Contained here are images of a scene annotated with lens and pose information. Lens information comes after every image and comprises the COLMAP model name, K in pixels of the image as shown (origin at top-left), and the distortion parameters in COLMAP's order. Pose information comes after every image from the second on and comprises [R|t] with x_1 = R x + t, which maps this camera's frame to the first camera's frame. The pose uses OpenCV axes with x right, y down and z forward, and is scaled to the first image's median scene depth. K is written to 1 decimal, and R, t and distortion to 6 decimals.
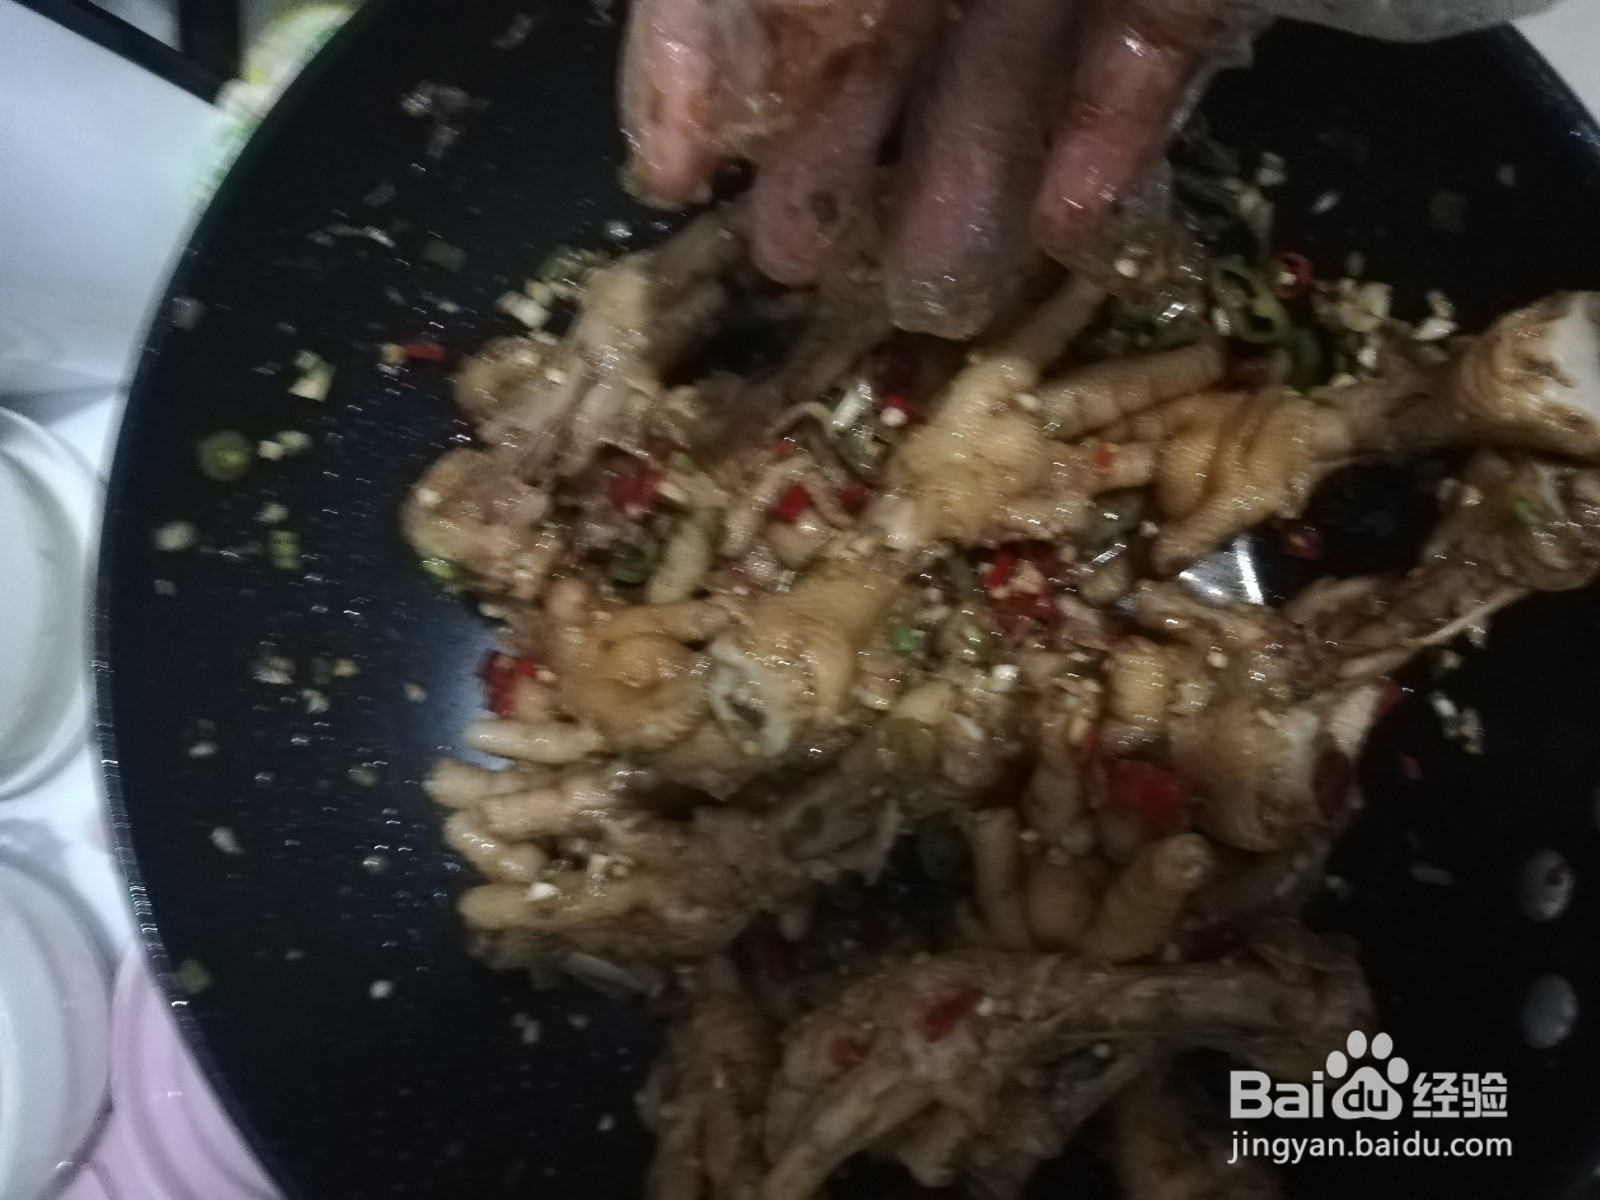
lens RADIAL K [[1379.8, 0, 800.0], [0, 1379.8, 600.0], [0, 0, 1]] dist [0.099194, -0.218583]
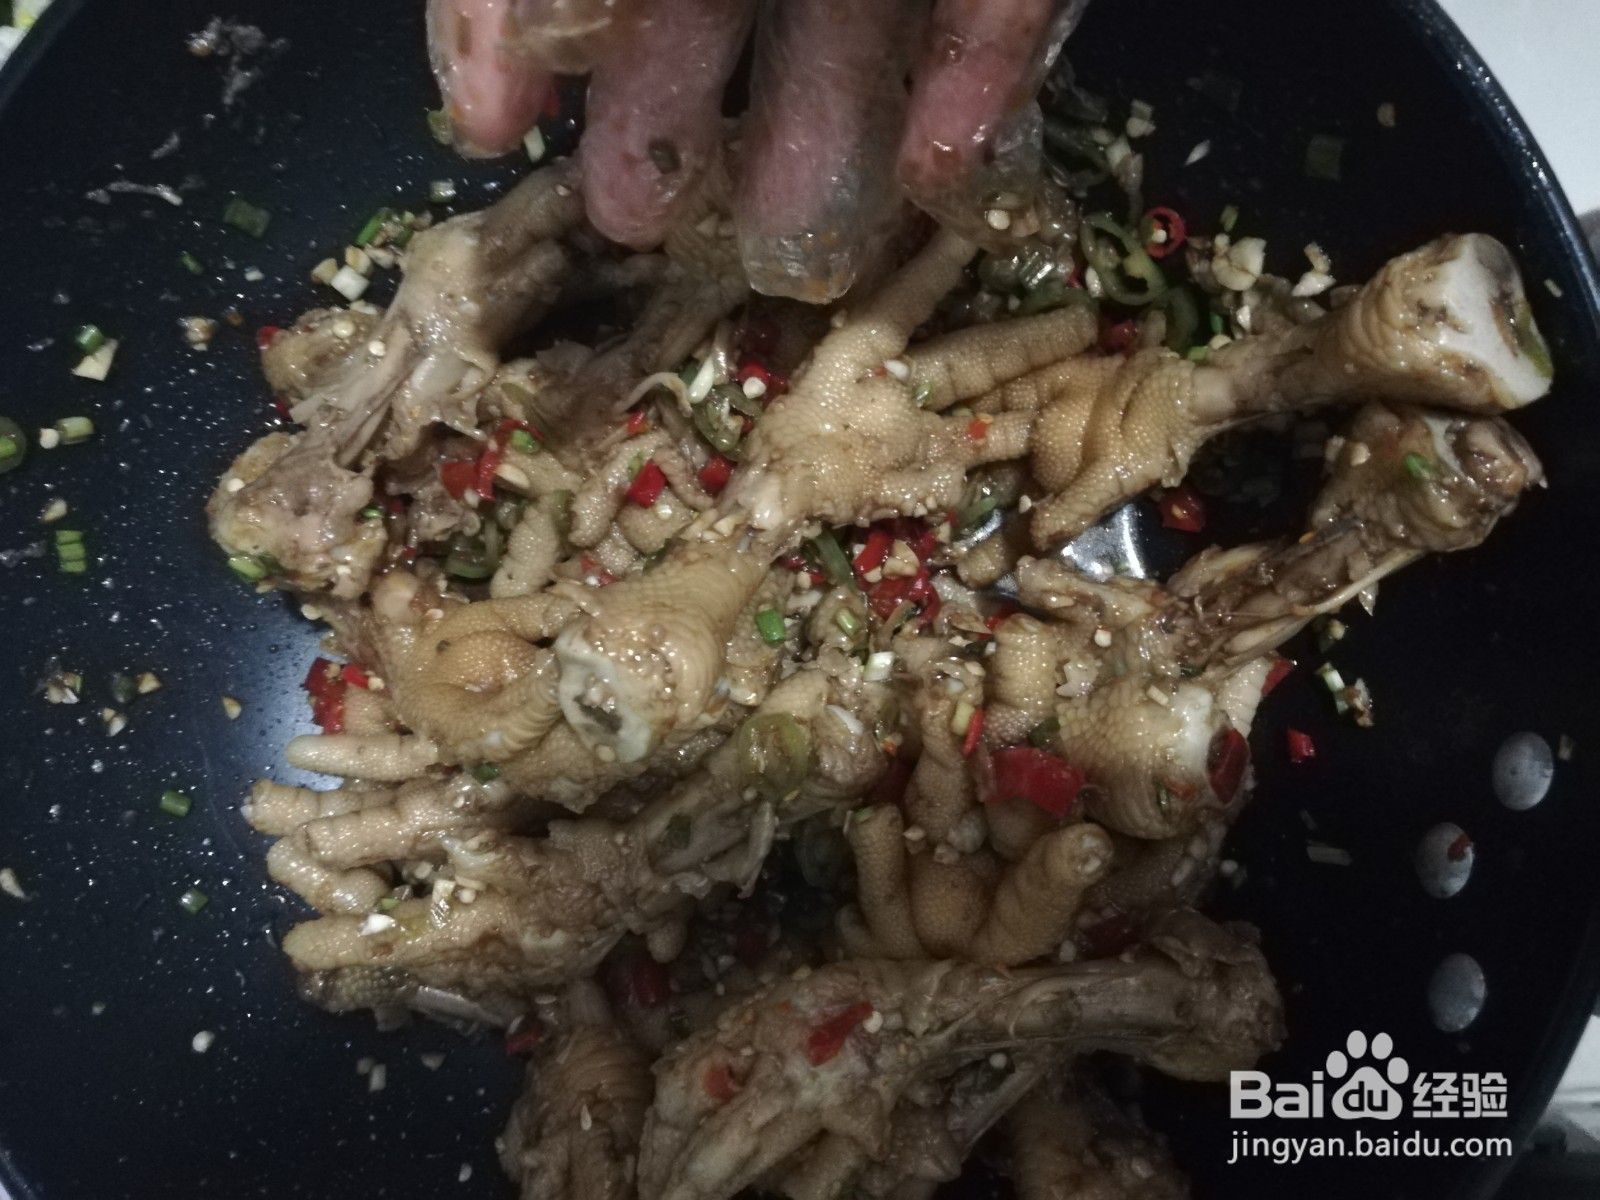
lens RADIAL K [[1224.2, 0, 800.0], [0, 1224.2, 600.0], [0, 0, 1]] dist [0.090740, -0.178774]
pose [[0.995708, -0.032721, 0.086574, 0.022576], [0.034181, 0.999296, -0.015436, 0.023027], [-0.086008, 0.018329, 0.996126, 0.181347]]
